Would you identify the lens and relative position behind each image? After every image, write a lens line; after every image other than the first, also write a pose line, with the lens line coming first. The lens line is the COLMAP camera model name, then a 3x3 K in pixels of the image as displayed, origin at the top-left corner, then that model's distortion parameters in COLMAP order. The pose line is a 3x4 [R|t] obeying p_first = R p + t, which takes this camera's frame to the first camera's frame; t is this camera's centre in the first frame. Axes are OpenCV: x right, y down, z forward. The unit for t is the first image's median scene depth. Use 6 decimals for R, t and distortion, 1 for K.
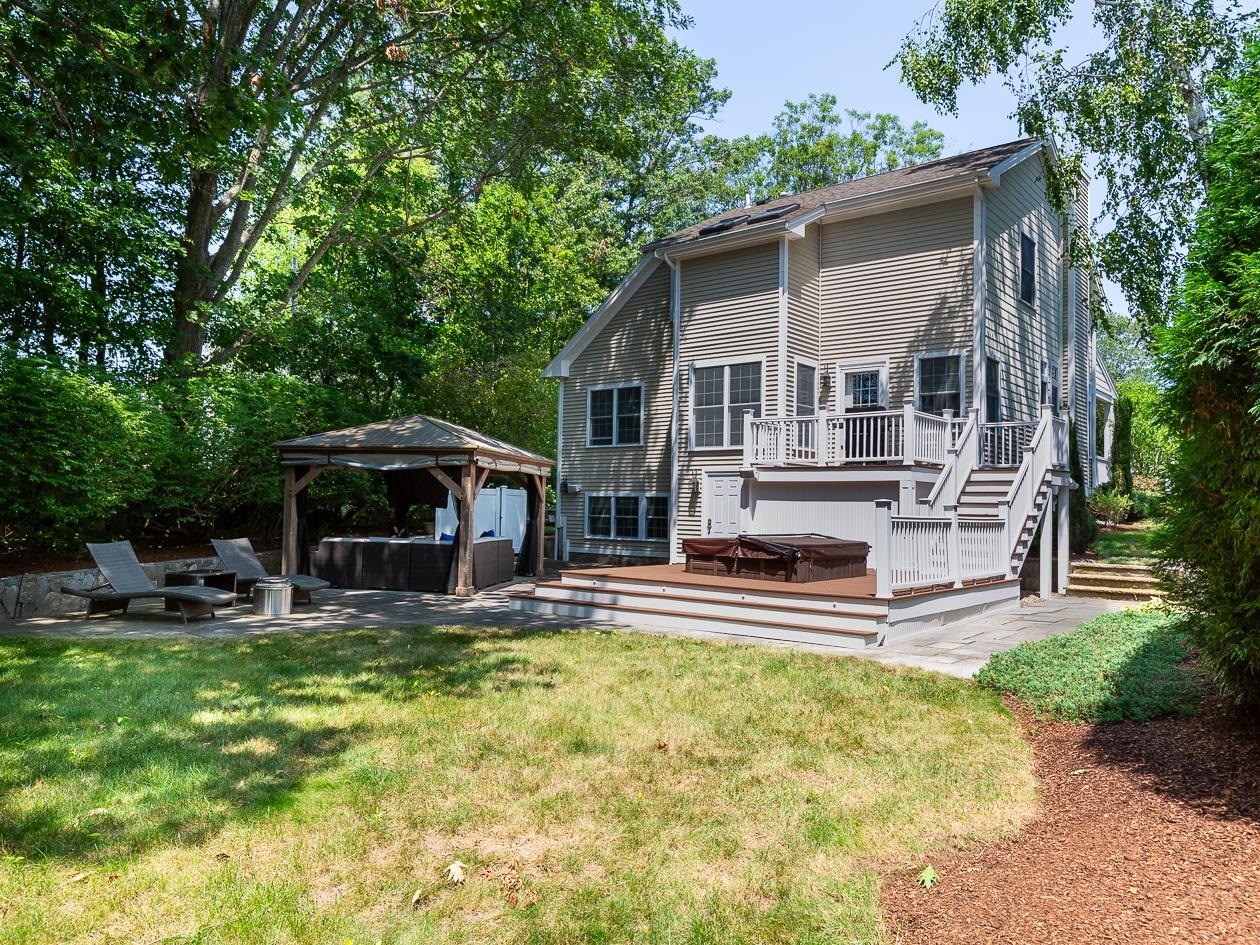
lens RADIAL K [[949.6, 0, 626.4], [0, 949.6, 480.6], [0, 0, 1]] dist [0.008985, 0.002473]
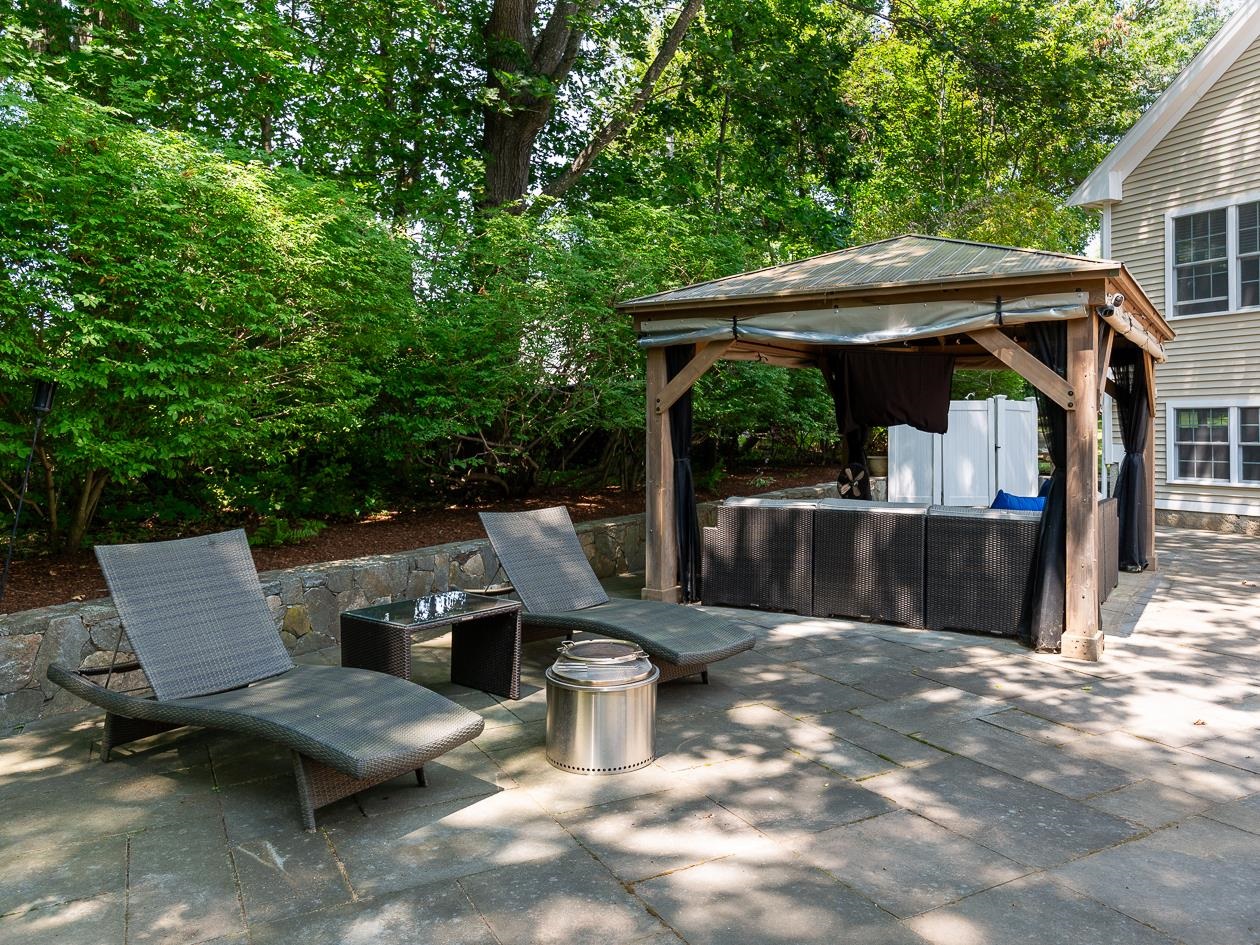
lens RADIAL K [[949.6, 0, 628.8], [0, 949.6, 474.4], [0, 0, 1]] dist [0.008985, 0.002473]
pose [[0.924092, 0.001511, -0.382166, -0.184224], [0.025856, 0.997454, 0.066463, 0.015649], [0.381294, -0.071300, 0.921700, 0.553074]]
